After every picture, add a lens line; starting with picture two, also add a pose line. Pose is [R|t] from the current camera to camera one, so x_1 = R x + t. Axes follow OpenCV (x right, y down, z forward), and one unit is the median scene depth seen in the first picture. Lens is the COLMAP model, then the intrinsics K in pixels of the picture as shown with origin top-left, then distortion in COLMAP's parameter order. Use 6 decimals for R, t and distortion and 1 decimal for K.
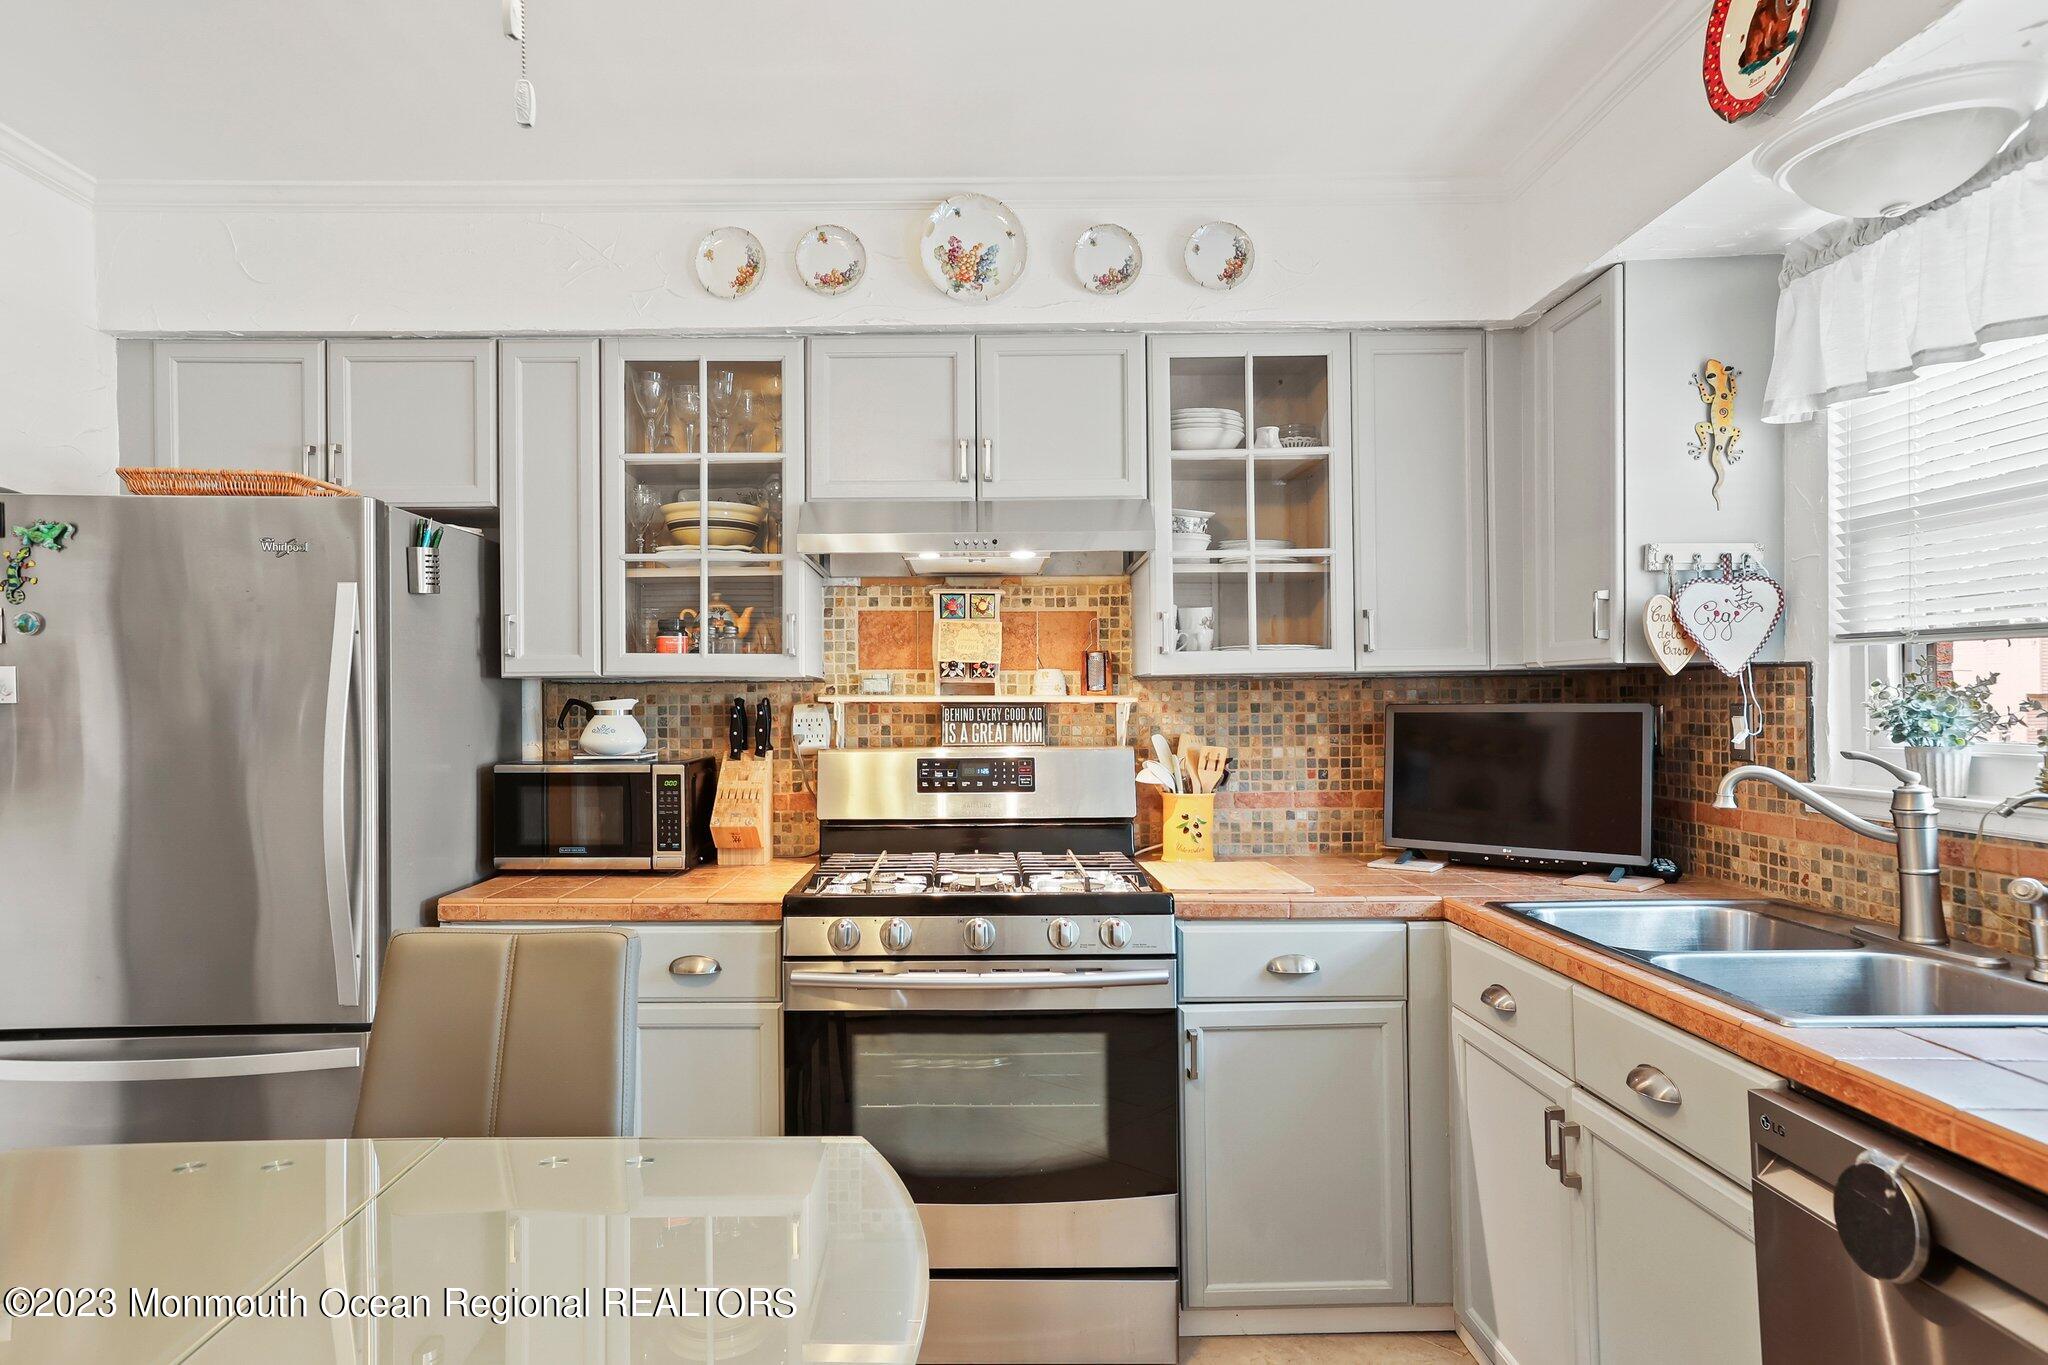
lens RADIAL K [[1183.6, 0, 1014.6], [0, 1183.6, 689.9], [0, 0, 1]] dist [-0.041690, 0.080593]
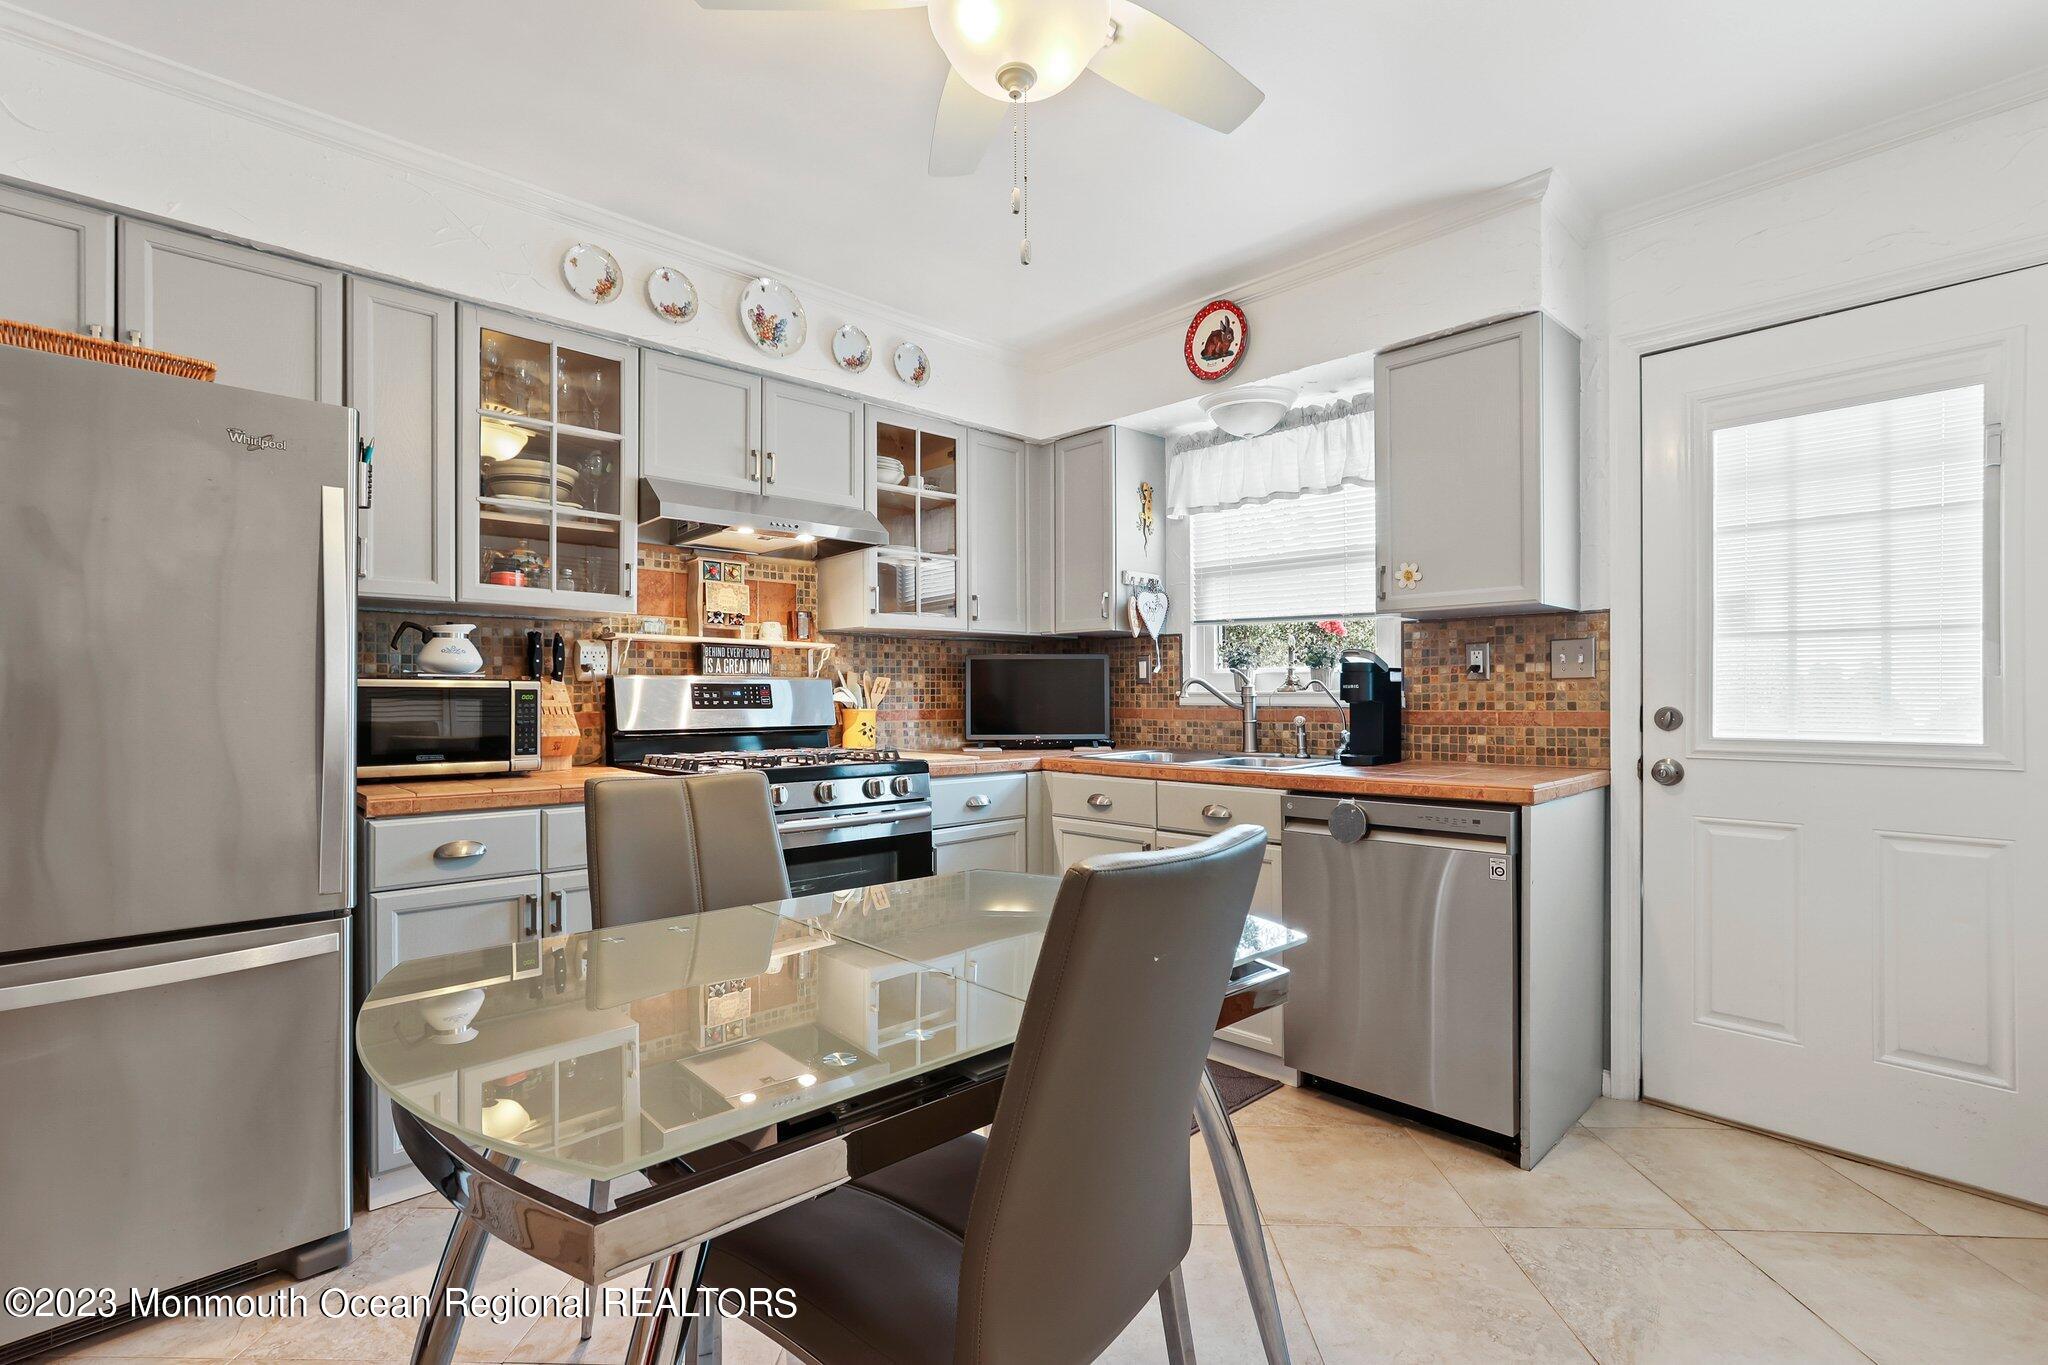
lens RADIAL K [[951.0, 0, 1008.3], [0, 951.0, 678.0], [0, 0, 1]] dist [-0.030798, 0.019742]
pose [[0.725531, 0.018890, 0.687930, -0.579488], [-0.006850, 0.999772, -0.020229, 0.074447], [-0.688155, 0.009964, 0.725495, -0.008662]]
